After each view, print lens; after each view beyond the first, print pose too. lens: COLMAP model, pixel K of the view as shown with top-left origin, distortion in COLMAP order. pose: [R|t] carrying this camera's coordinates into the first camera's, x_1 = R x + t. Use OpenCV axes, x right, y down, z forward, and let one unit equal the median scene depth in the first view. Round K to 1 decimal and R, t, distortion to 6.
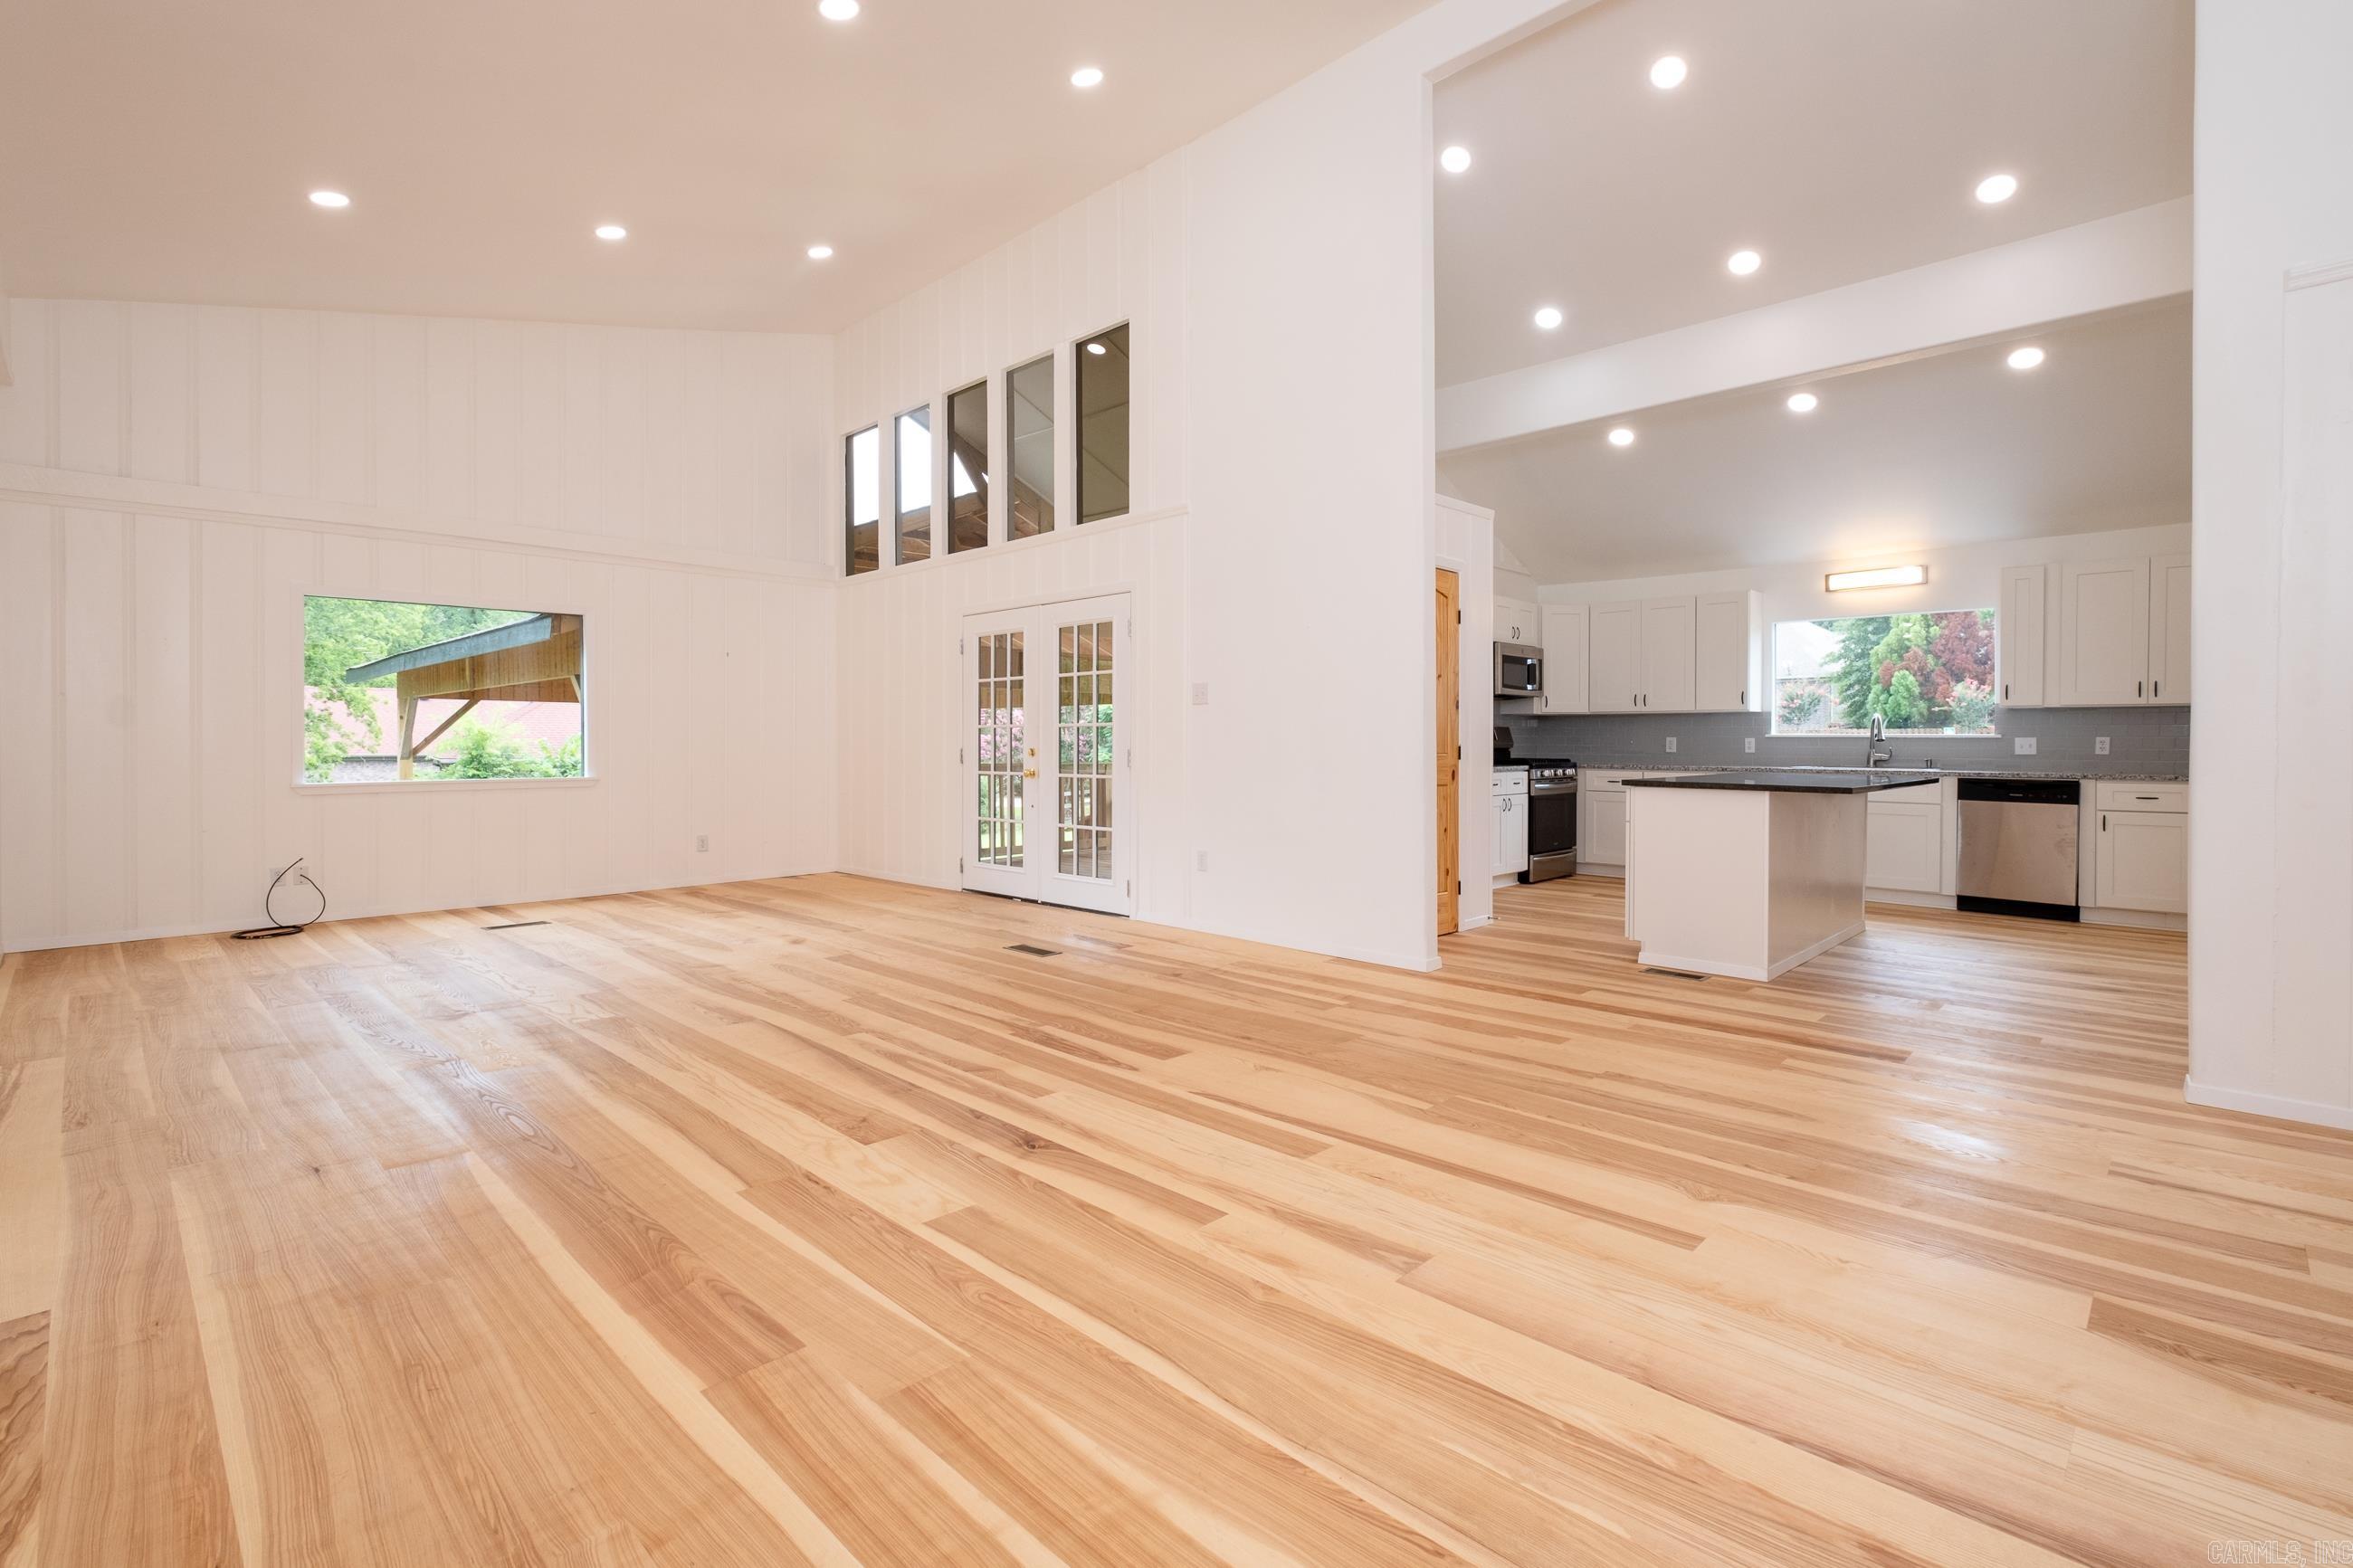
lens RADIAL K [[1065.0, 0, 1213.7], [0, 1065.0, 751.1], [0, 0, 1]] dist [-0.004978, 0.001049]
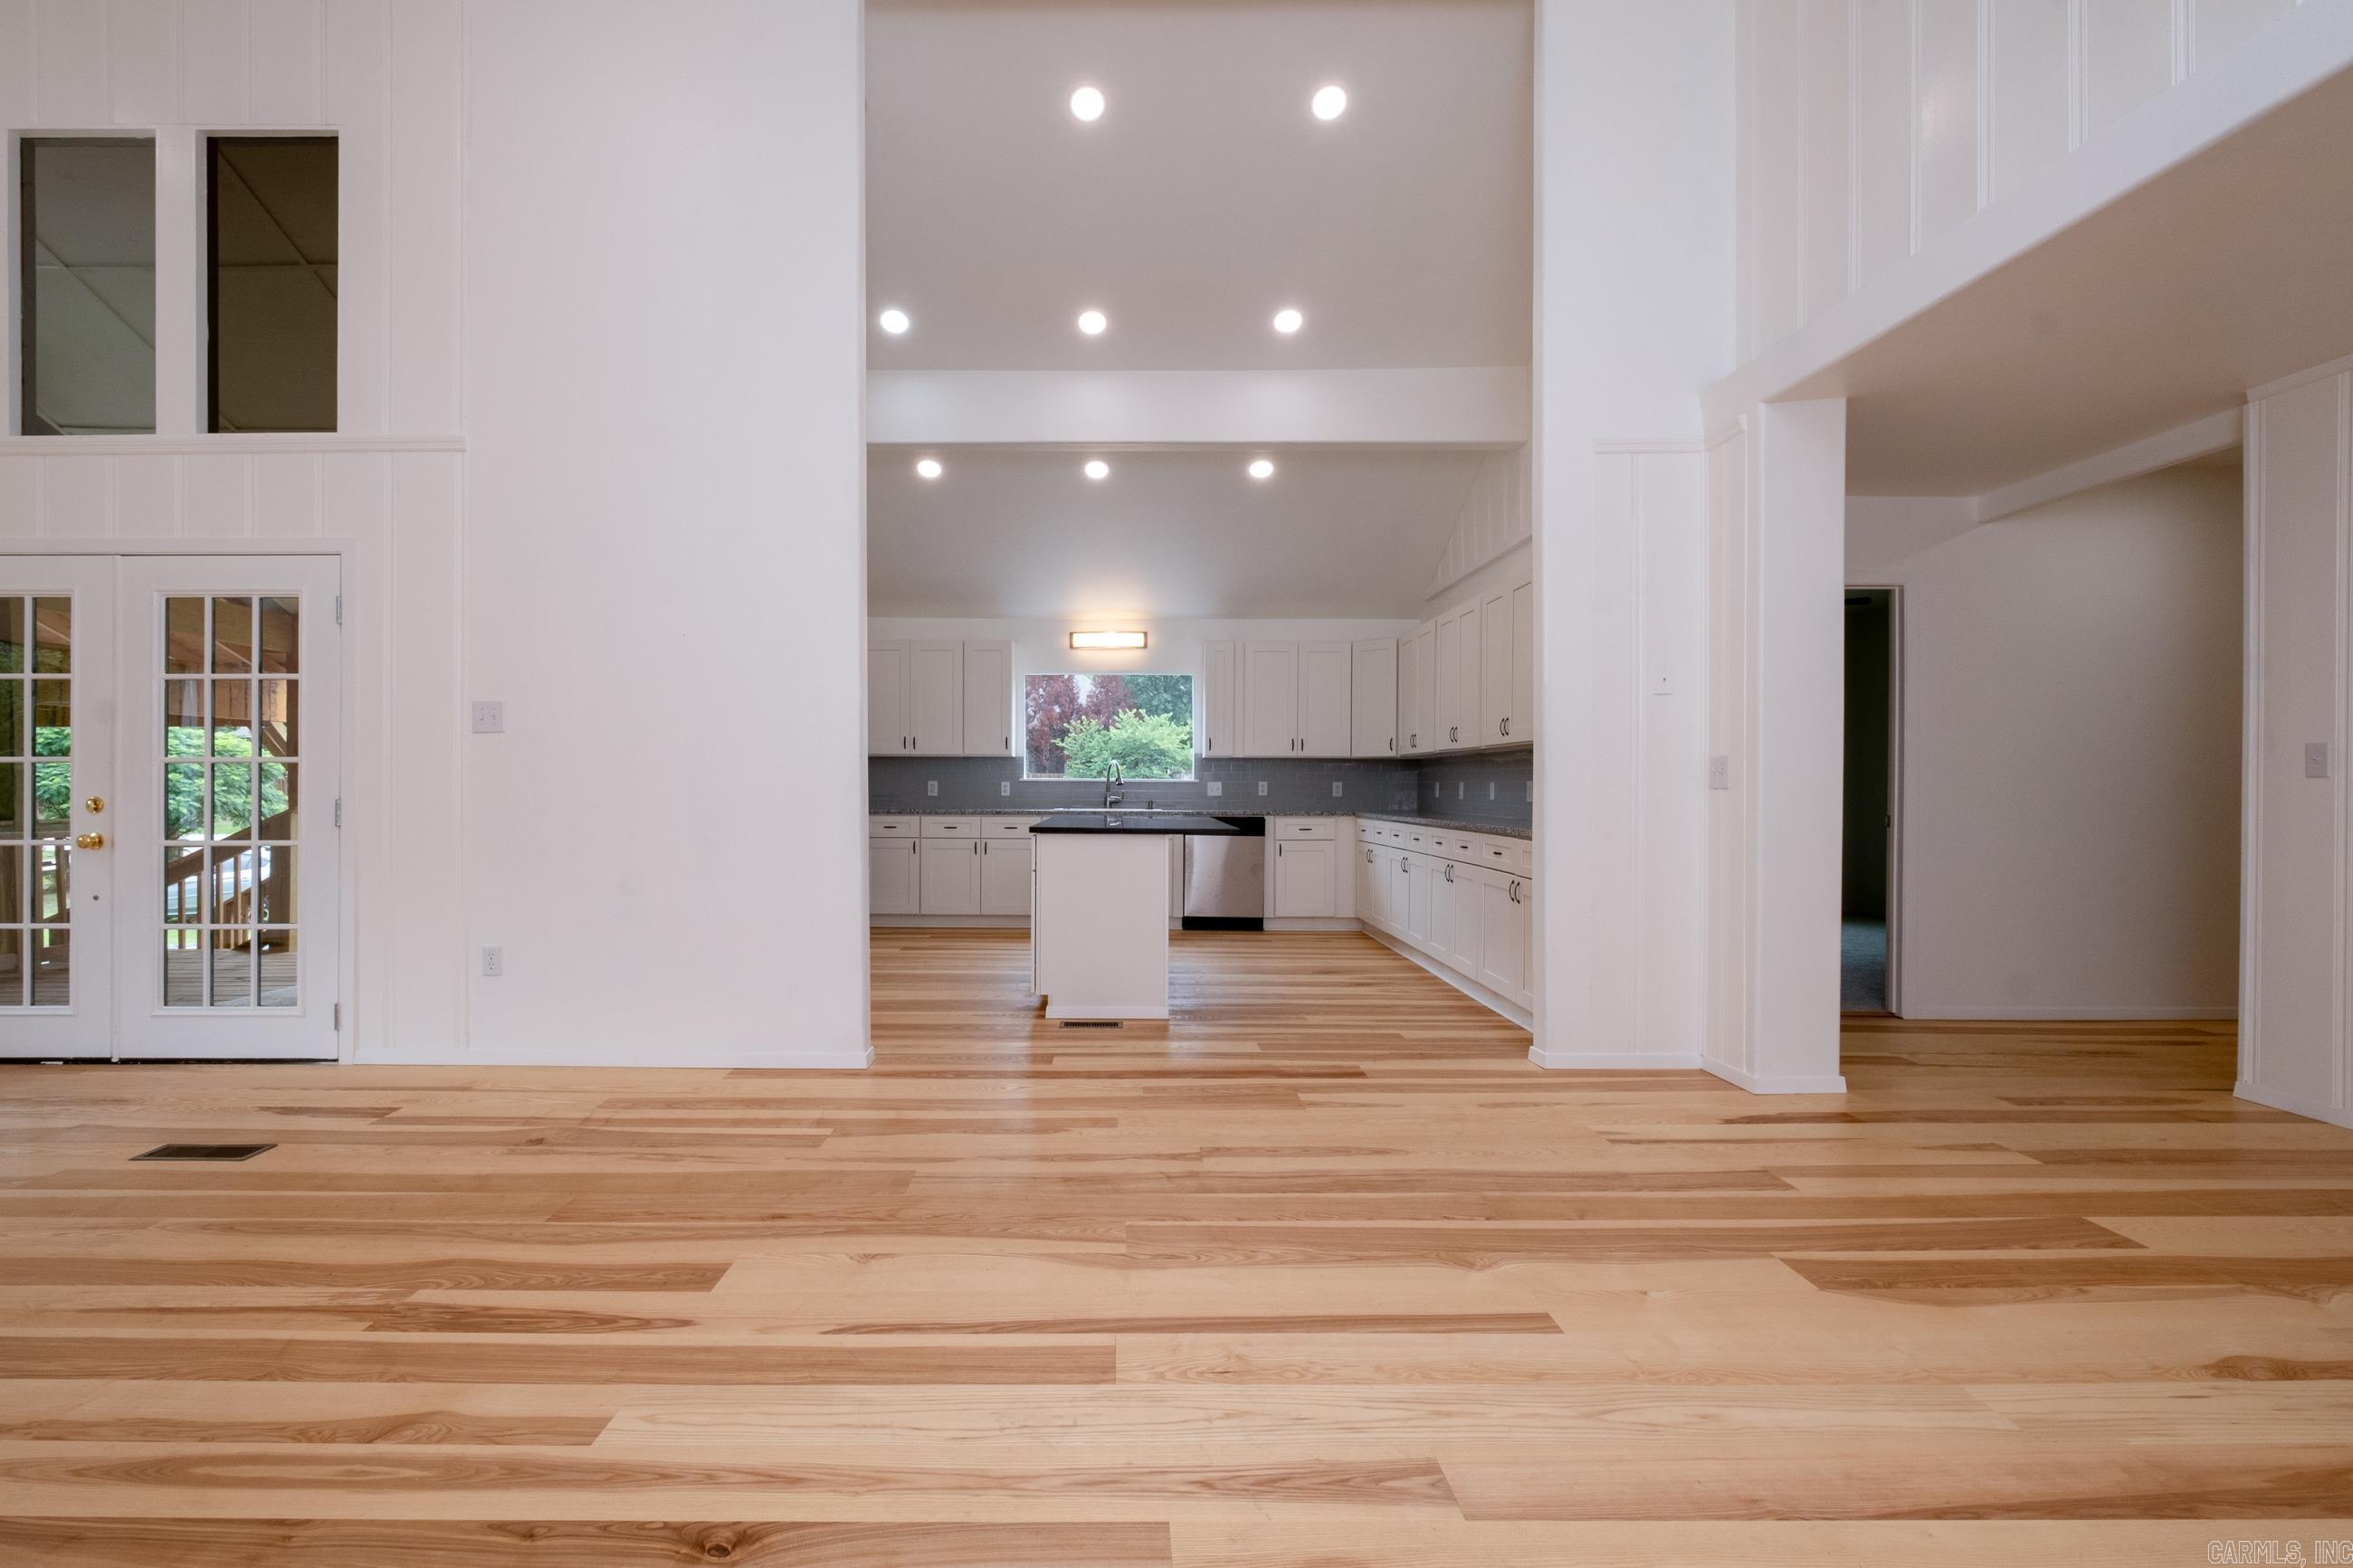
lens RADIAL K [[1065.0, 0, 1121.7], [0, 1065.0, 790.4], [0, 0, 1]] dist [-0.004978, 0.001049]
pose [[0.729267, -0.003677, 0.684220, -0.182081], [0.005350, 0.999986, -0.000328, -0.004399], [-0.684209, 0.003900, 0.729276, 0.221916]]
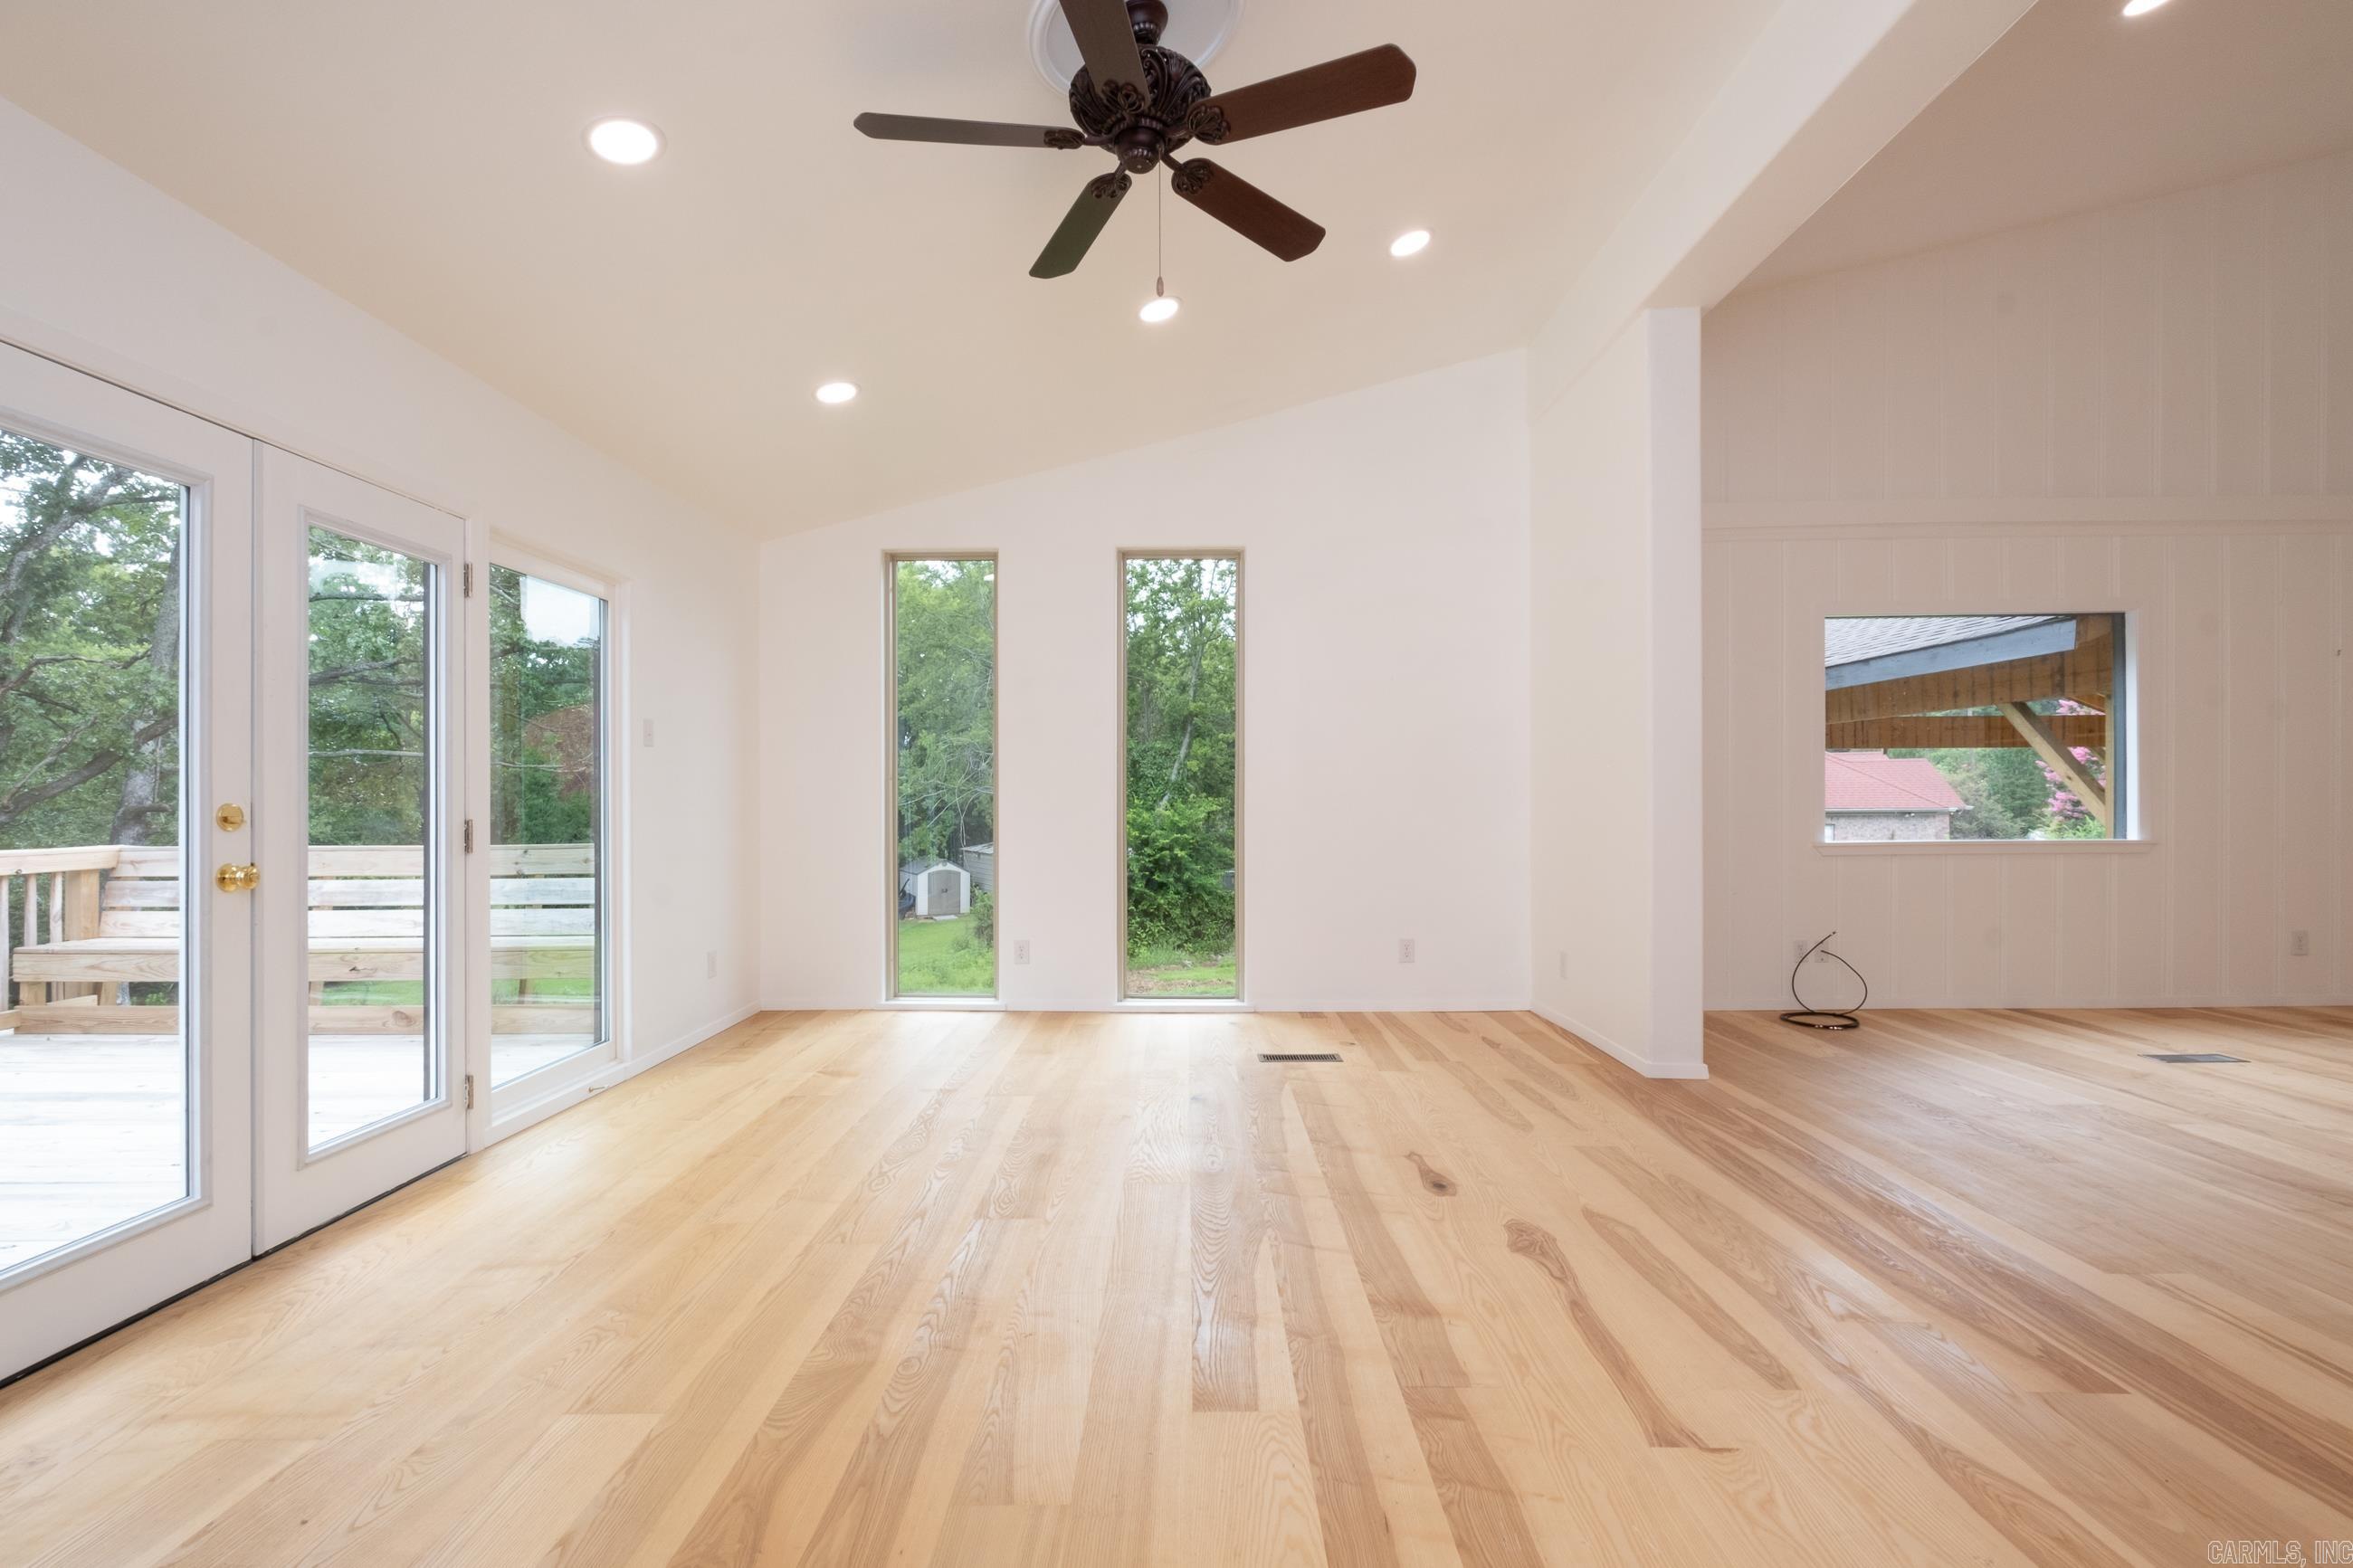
lens RADIAL K [[1065.0, 0, 1177.6], [0, 1065.0, 791.2], [0, 0, 1]] dist [-0.004978, 0.001049]
pose [[0.673265, -0.005612, -0.739380, -0.601849], [-0.000045, 0.999971, -0.007631, 0.000724], [0.739401, 0.005171, 0.673245, 0.041531]]
